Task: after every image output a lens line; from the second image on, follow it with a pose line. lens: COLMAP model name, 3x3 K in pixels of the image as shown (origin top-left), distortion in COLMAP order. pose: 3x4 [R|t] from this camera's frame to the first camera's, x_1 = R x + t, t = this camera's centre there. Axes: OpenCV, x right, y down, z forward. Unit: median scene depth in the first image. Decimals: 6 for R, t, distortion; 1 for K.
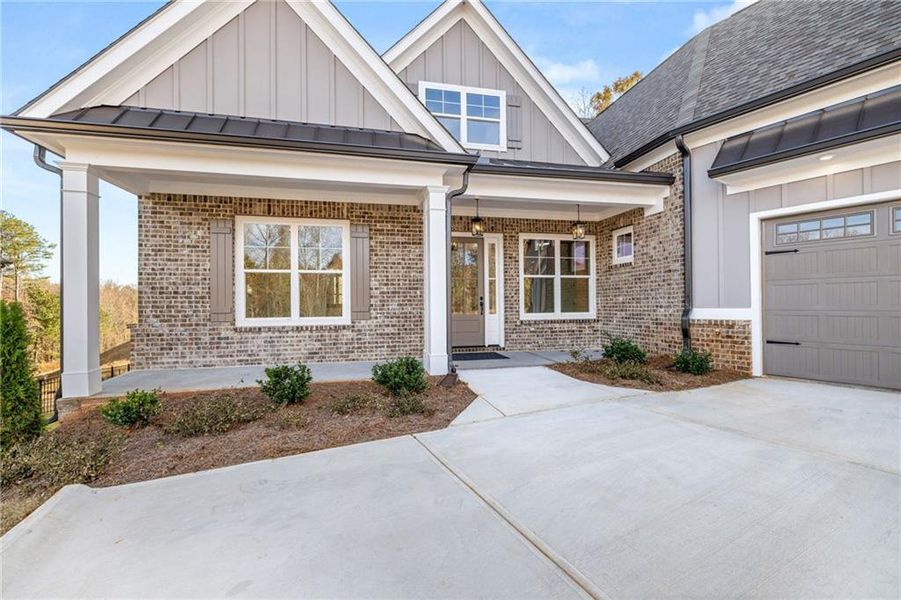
lens RADIAL K [[384.4, 0, 447.2], [0, 384.4, 300.7], [0, 0, 1]] dist [0.001834, 0.000290]
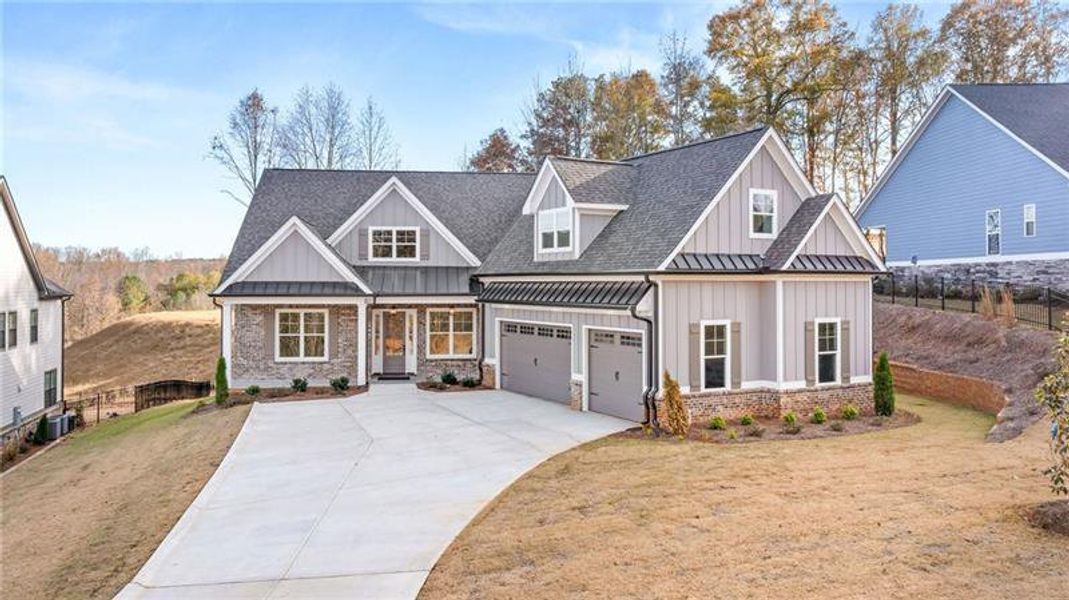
lens RADIAL K [[803.7, 0, 511.2], [0, 803.7, 257.0], [0, 0, 1]] dist [-0.003506, -0.034741]
pose [[0.993765, 0.005413, -0.111367, 1.215812], [-0.008338, 0.999632, -0.025819, -0.398656], [0.111187, 0.026587, 0.993444, -3.218556]]
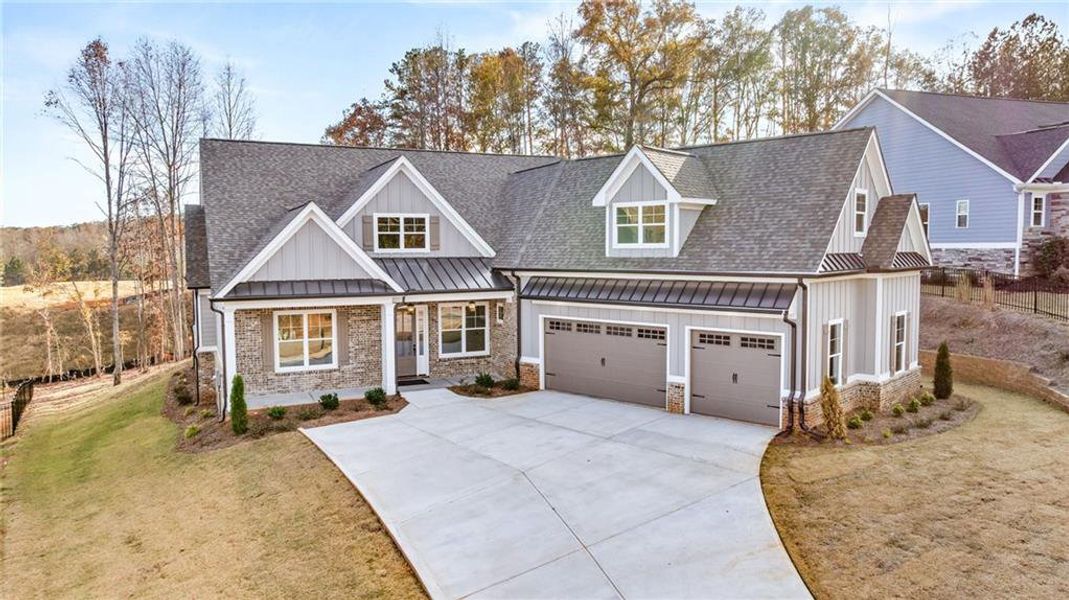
lens RADIAL K [[747.7, 0, 538.4], [0, 747.7, 294.0], [0, 0, 1]] dist [-0.020290, 0.031705]
pose [[0.974610, -0.010922, 0.223641, -0.123235], [-0.003909, 0.997828, 0.065762, -0.527122], [-0.223874, -0.064967, 0.972450, -2.612264]]
